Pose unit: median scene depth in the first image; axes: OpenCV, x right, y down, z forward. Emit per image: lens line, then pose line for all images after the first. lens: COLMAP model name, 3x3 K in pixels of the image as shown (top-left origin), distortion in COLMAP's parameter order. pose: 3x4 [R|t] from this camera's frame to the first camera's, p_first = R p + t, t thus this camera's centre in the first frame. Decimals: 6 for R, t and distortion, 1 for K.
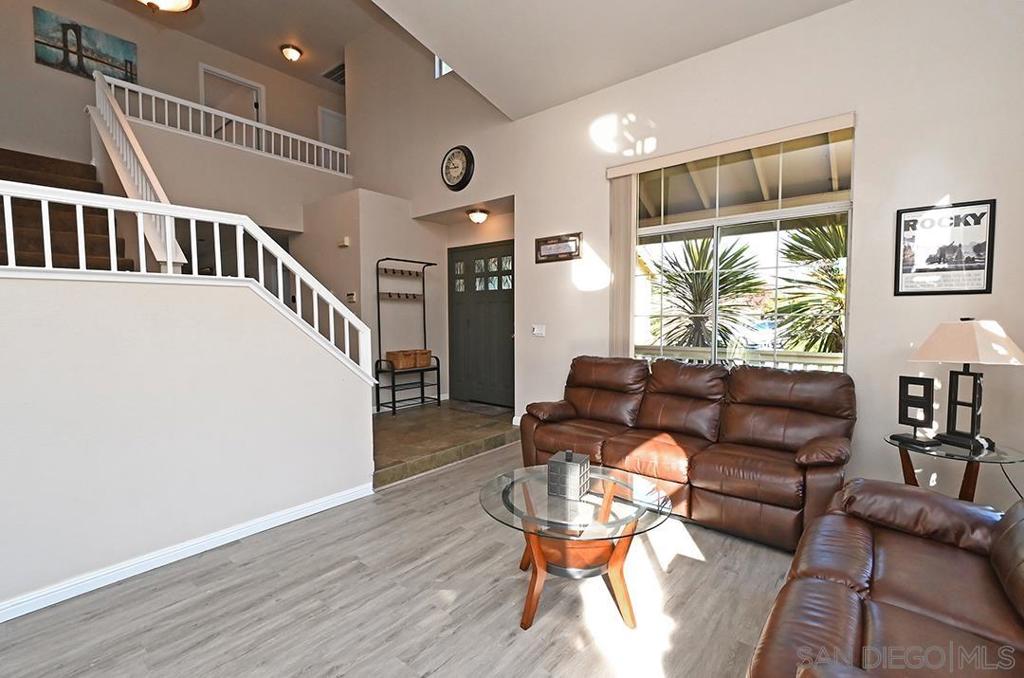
lens RADIAL K [[452.4, 0, 533.0], [0, 452.4, 334.0], [0, 0, 1]] dist [-0.005259, -0.001929]
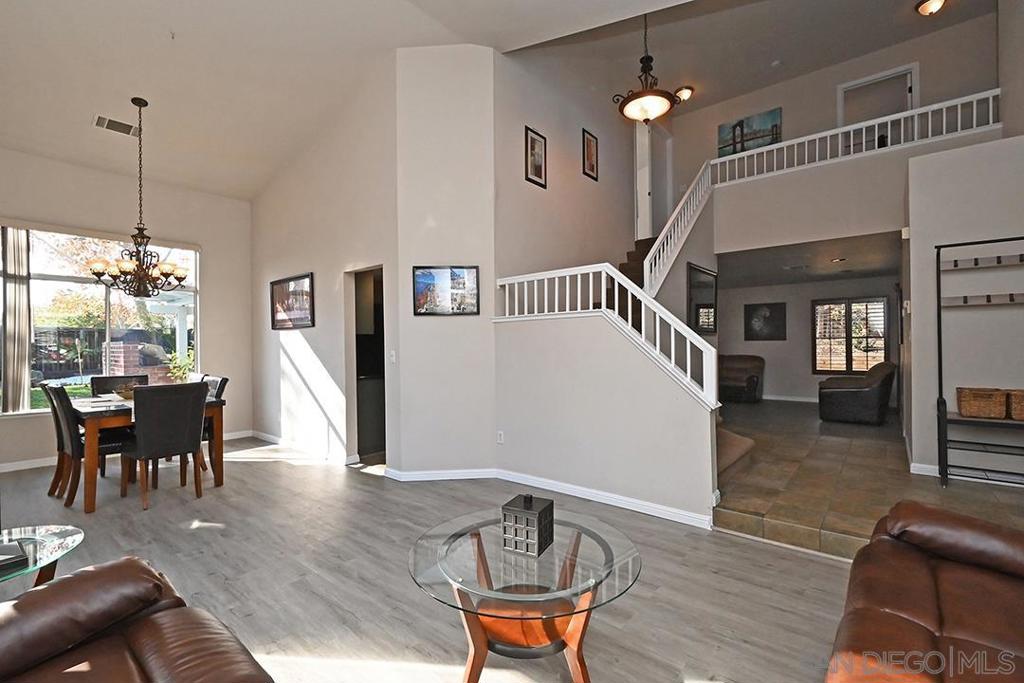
lens RADIAL K [[452.4, 0, 517.5], [0, 452.4, 343.6], [0, 0, 1]] dist [-0.005259, -0.001929]
pose [[-0.036864, 0.002591, -0.999317, 0.578189], [-0.027538, 0.999614, 0.003608, -0.015948], [0.998941, 0.027652, -0.036778, 0.640855]]
